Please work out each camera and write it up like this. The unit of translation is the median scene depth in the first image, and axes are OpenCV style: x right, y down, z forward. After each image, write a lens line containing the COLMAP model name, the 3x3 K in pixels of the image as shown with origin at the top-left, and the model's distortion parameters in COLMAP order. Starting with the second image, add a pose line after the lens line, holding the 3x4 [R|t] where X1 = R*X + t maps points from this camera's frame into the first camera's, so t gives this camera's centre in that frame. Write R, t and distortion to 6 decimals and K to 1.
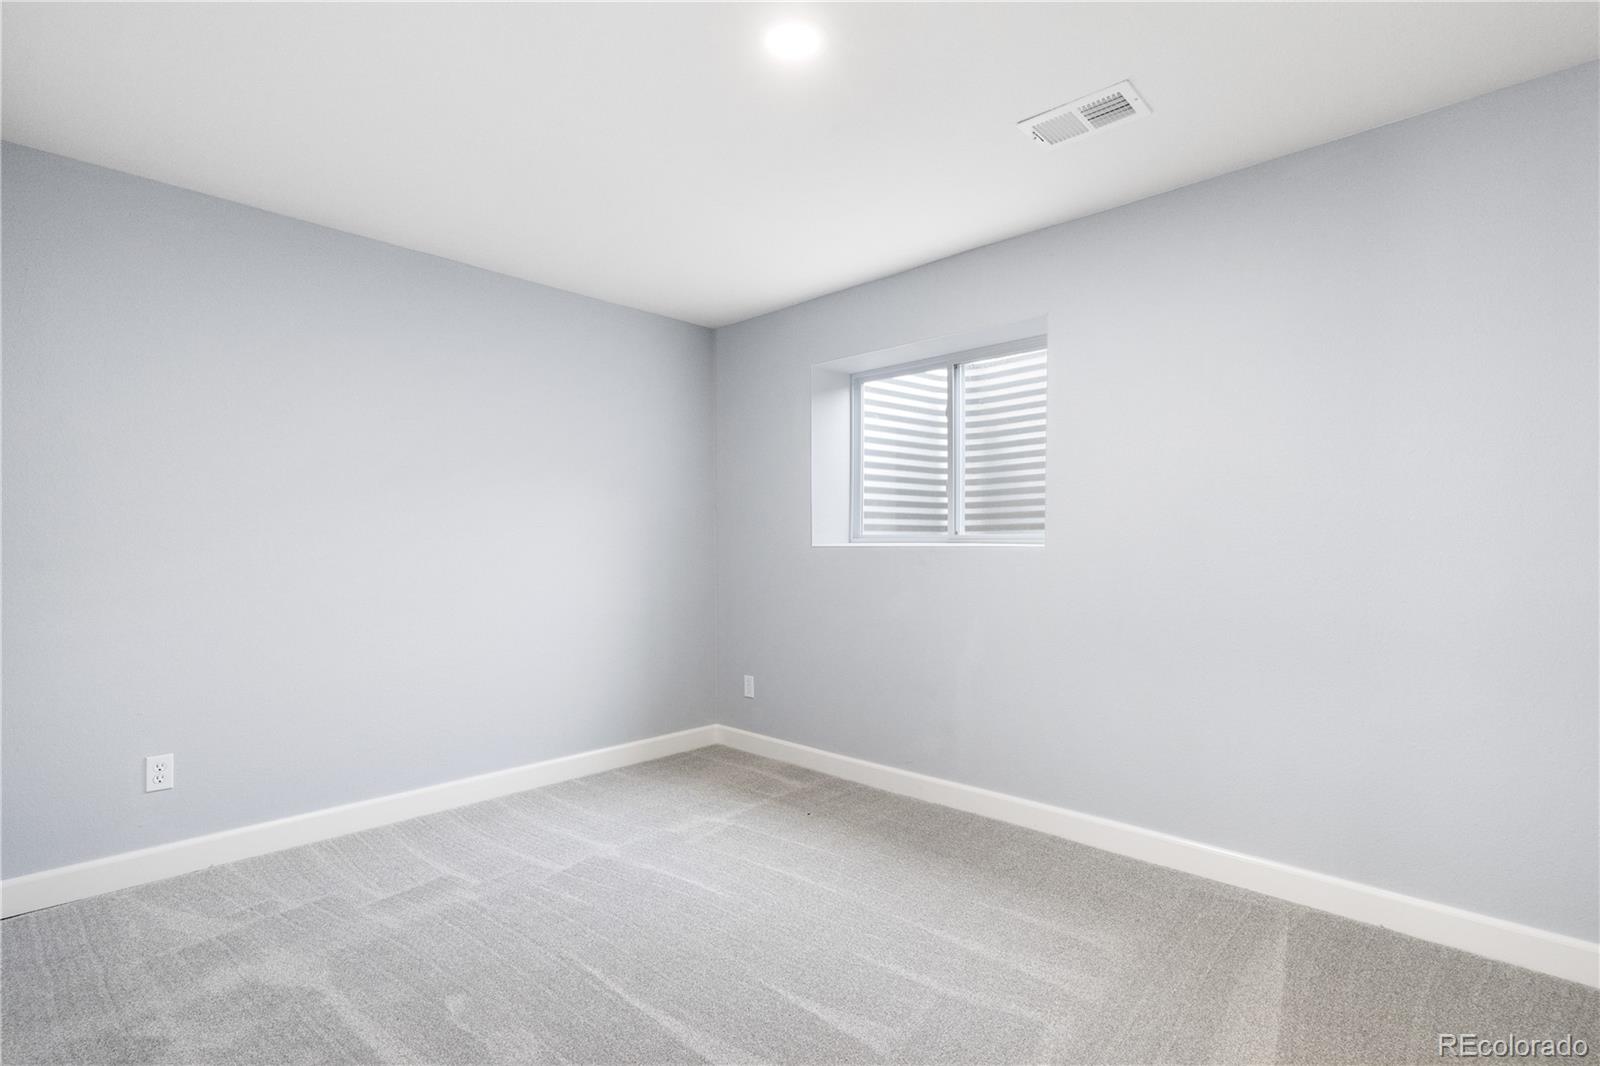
lens RADIAL K [[736.1, 0, 795.6], [0, 736.1, 542.0], [0, 0, 1]] dist [-0.007504, 0.000999]
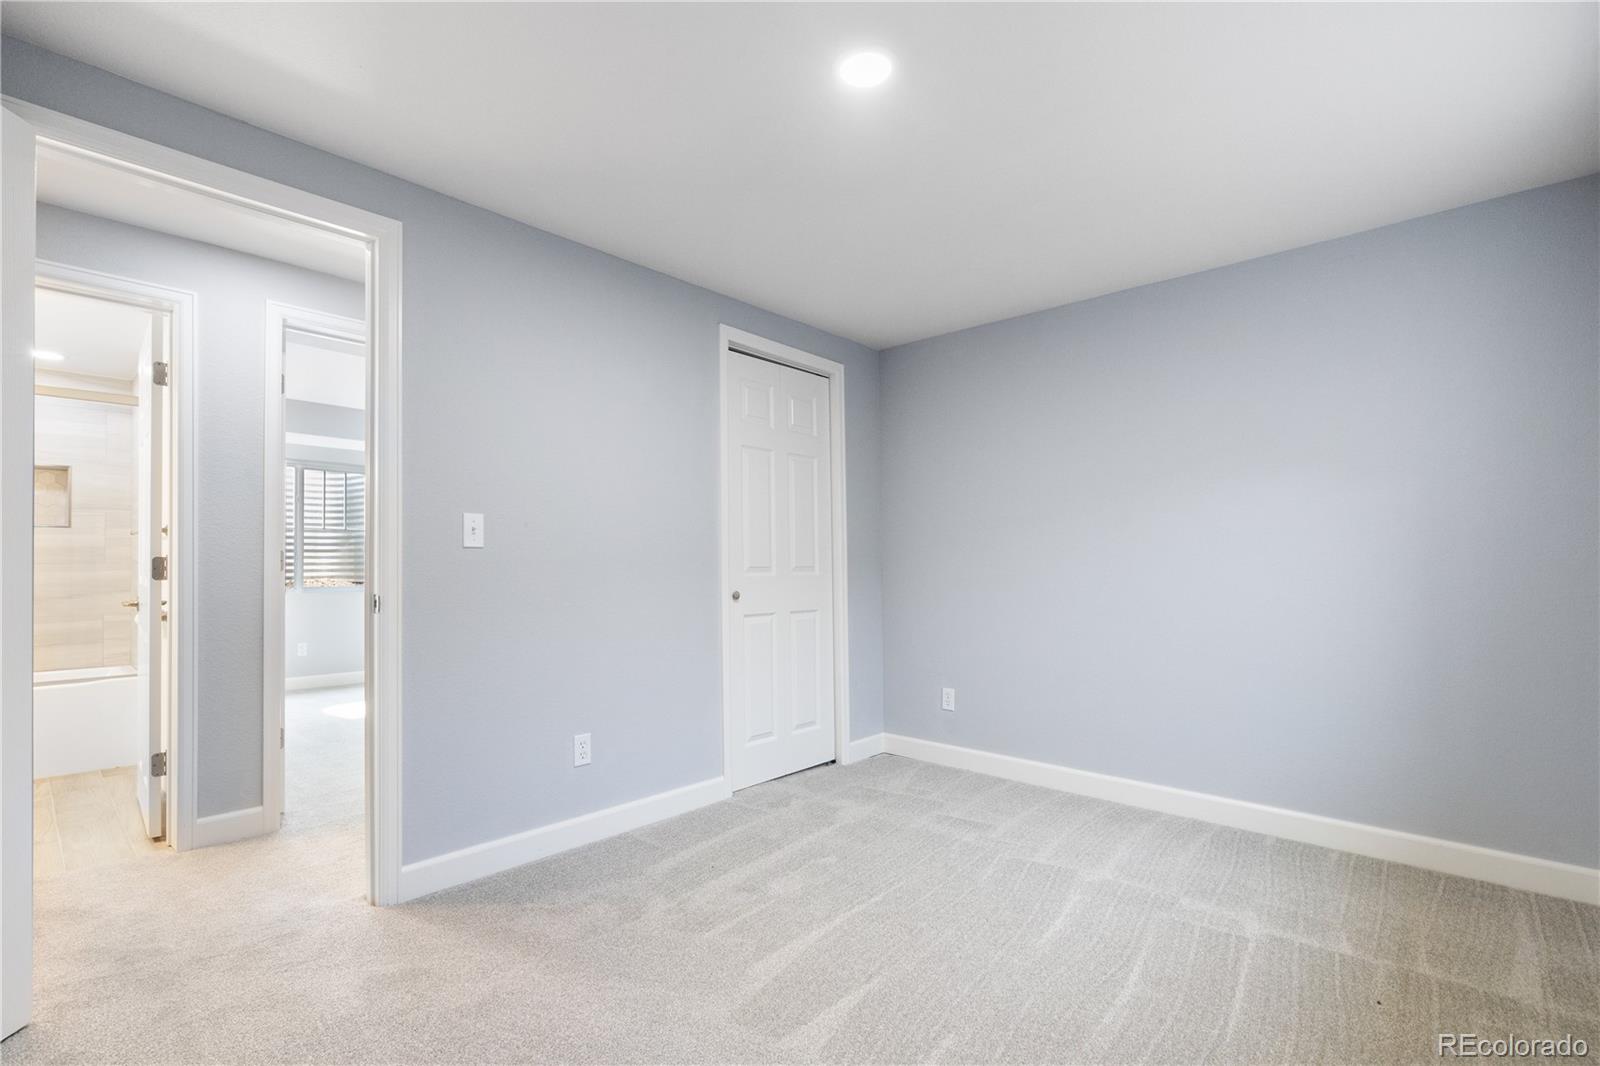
lens RADIAL K [[736.1, 0, 795.6], [0, 736.1, 542.0], [0, 0, 1]] dist [-0.007504, 0.000999]
pose [[0.028322, -0.024117, -0.999308, 0.656723], [0.007140, 0.999688, -0.023924, 0.005856], [0.999573, -0.006458, 0.028485, 0.549100]]
